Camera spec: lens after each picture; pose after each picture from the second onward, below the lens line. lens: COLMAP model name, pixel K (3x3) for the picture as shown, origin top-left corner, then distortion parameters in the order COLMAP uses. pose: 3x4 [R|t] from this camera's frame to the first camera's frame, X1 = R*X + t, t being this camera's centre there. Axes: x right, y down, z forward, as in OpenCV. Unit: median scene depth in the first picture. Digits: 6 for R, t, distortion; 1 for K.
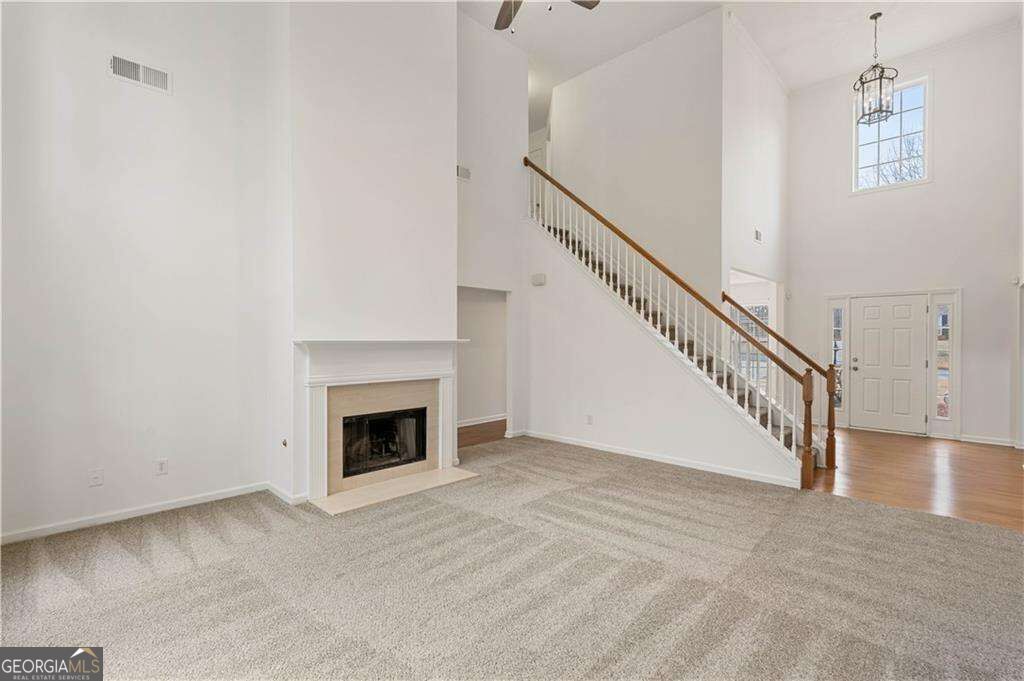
lens RADIAL K [[471.3, 0, 511.6], [0, 471.3, 339.3], [0, 0, 1]] dist [0.002919, 0.000685]
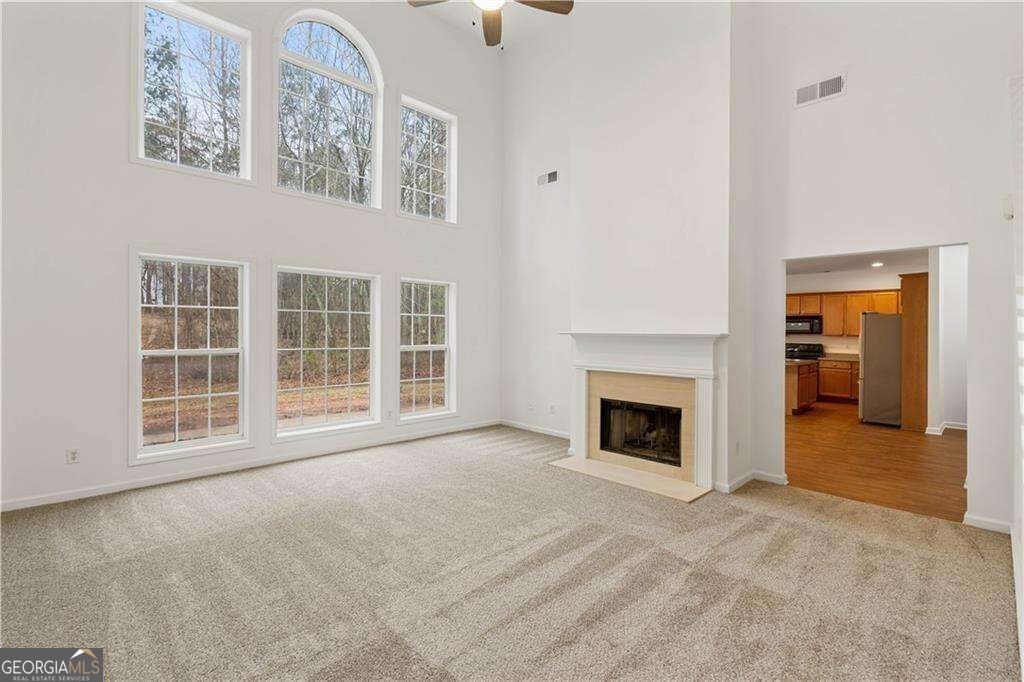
lens RADIAL K [[471.3, 0, 515.1], [0, 471.3, 335.1], [0, 0, 1]] dist [0.002919, 0.000685]
pose [[-0.025142, 0.003406, -0.999678, 0.765197], [-0.008269, 0.999959, 0.003615, 0.005116], [0.999650, 0.008357, -0.025113, 0.753618]]
